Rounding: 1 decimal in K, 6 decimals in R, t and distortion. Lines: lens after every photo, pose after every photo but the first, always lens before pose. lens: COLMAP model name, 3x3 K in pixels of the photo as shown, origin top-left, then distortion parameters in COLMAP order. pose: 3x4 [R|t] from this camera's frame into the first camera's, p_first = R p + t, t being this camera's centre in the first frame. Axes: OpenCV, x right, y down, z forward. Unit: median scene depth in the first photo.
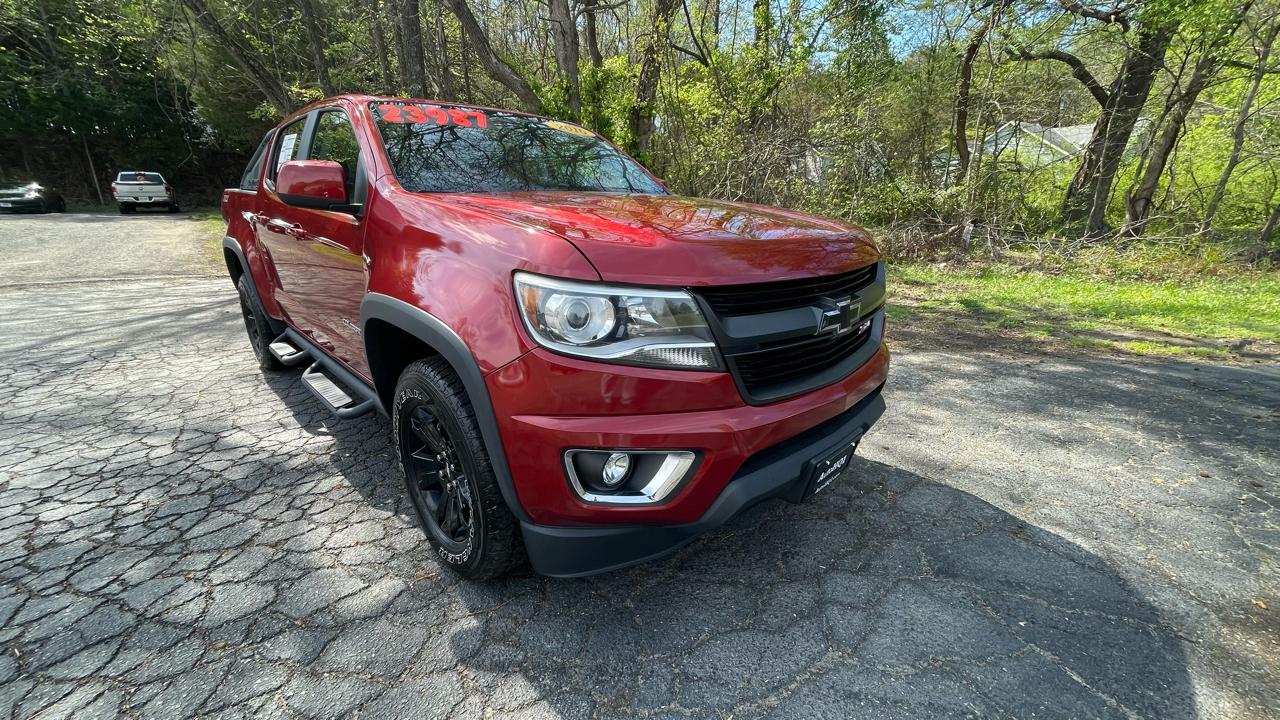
lens RADIAL K [[515.0, 0, 640.0], [0, 515.0, 360.0], [0, 0, 1]] dist [-0.001892, -0.000452]
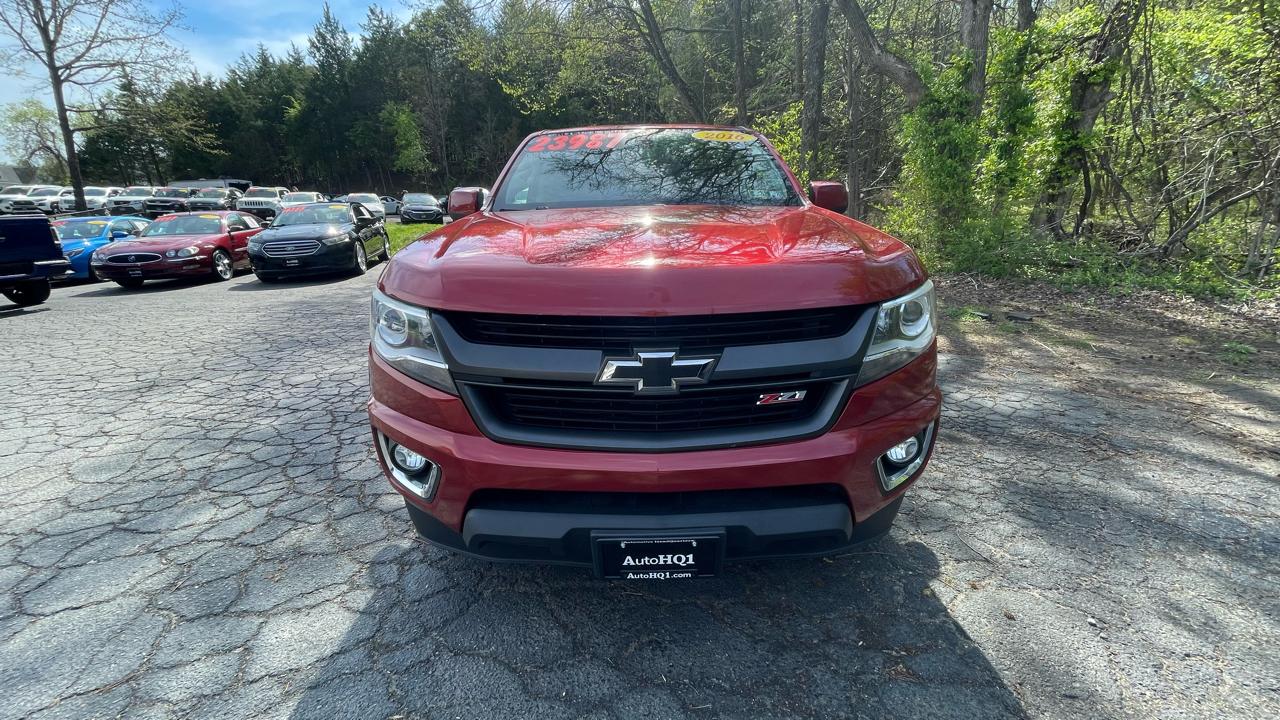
lens RADIAL K [[511.6, 0, 640.0], [0, 511.6, 360.0], [0, 0, 1]] dist [-0.000388, -0.000196]
pose [[0.713994, 0.192627, -0.673133, 0.142832], [-0.189978, 0.978642, 0.078542, -0.025113], [0.673885, 0.071802, 0.735339, 0.065949]]
